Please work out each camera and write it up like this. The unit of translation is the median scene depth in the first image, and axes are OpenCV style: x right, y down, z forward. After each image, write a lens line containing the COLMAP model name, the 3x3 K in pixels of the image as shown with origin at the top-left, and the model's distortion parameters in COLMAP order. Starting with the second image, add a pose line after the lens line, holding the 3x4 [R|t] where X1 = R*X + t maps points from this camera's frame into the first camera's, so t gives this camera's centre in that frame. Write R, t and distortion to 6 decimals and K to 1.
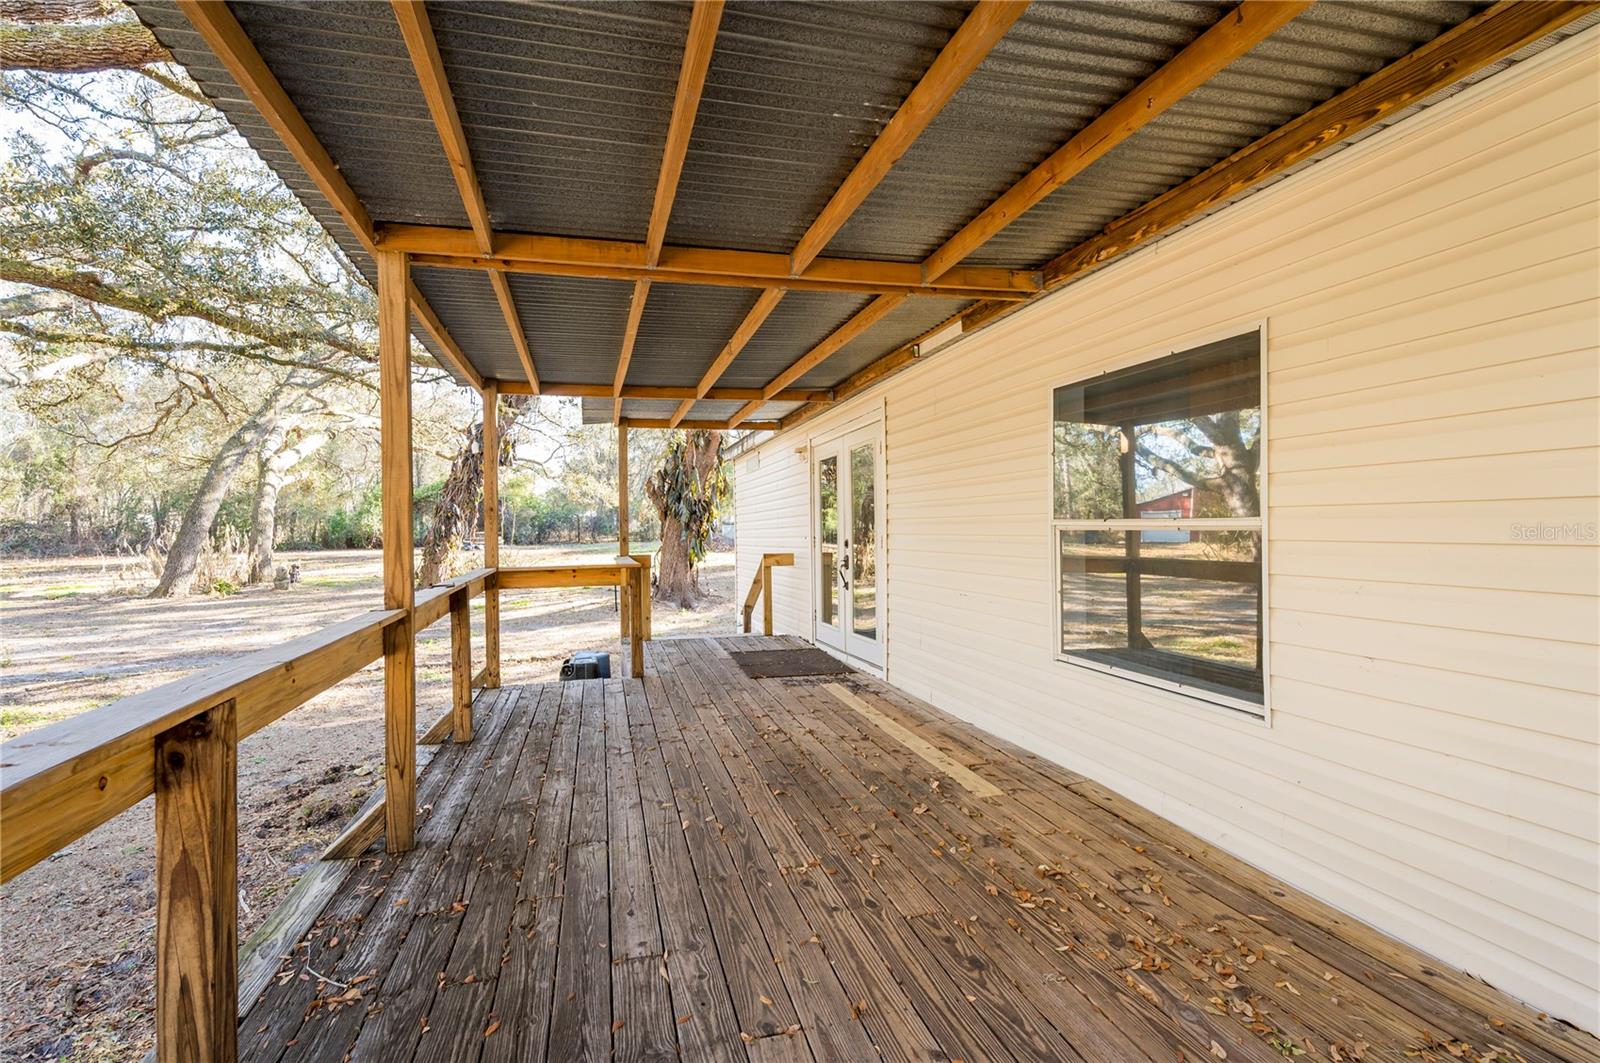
lens RADIAL K [[732.1, 0, 796.7], [0, 732.1, 530.7], [0, 0, 1]] dist [-0.001673, -0.000975]
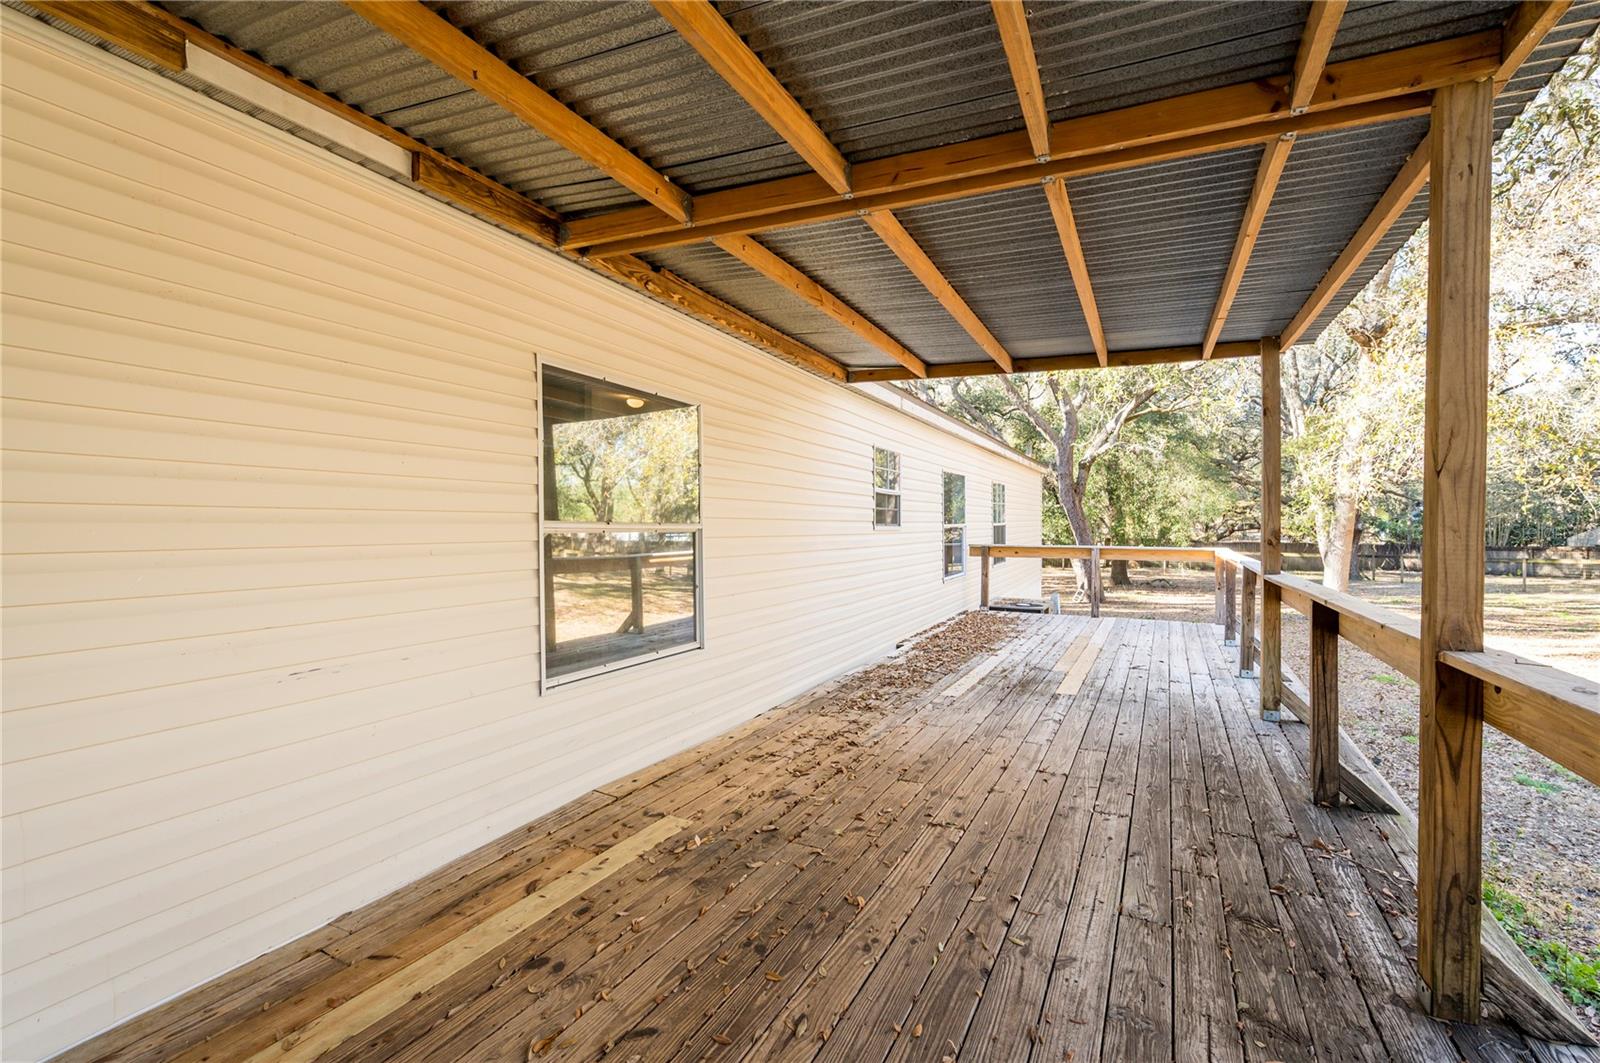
lens RADIAL K [[732.1, 0, 796.7], [0, 732.1, 530.7], [0, 0, 1]] dist [-0.001673, -0.000975]
pose [[-0.744490, 0.007085, 0.667596, -0.410210], [0.011361, 0.999933, 0.002059, -0.002639], [-0.667537, 0.009118, -0.744521, 1.407971]]
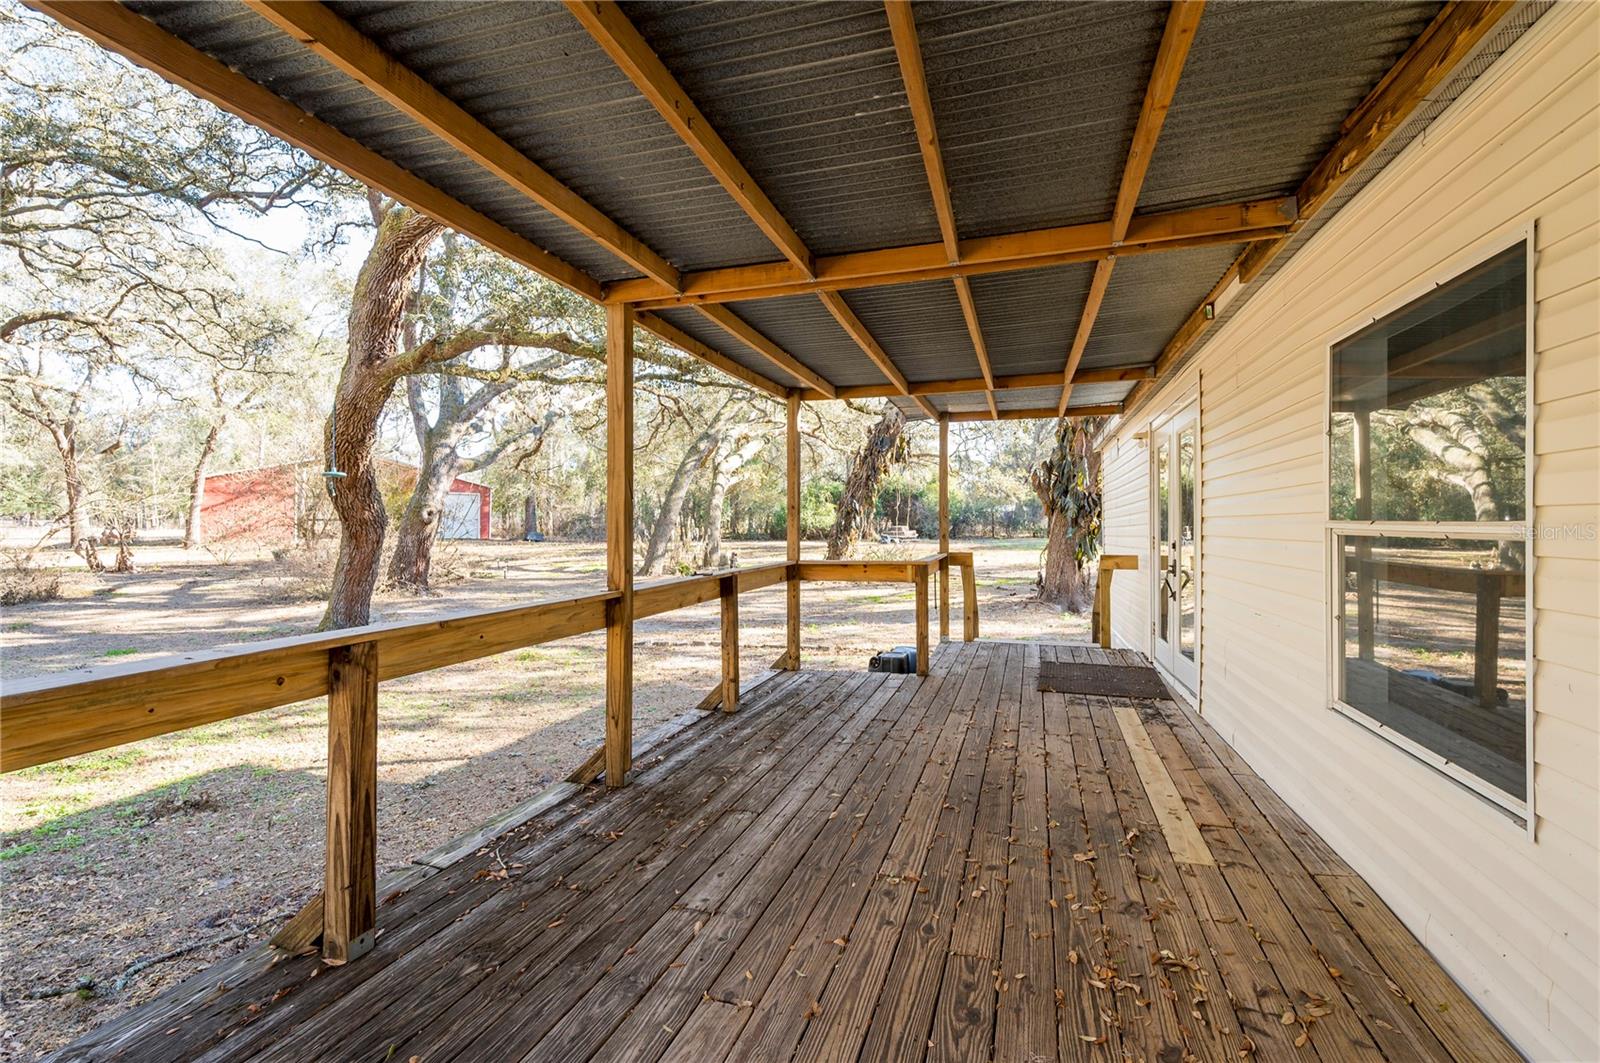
lens RADIAL K [[767.7, 0, 798.9], [0, 767.7, 522.3], [0, 0, 1]] dist [0.000314, -0.000671]
pose [[0.847877, 0.006777, -0.530149, 0.303811], [-0.008918, 0.999959, -0.001480, -0.007337], [0.530118, 0.005982, 0.847903, 0.044106]]
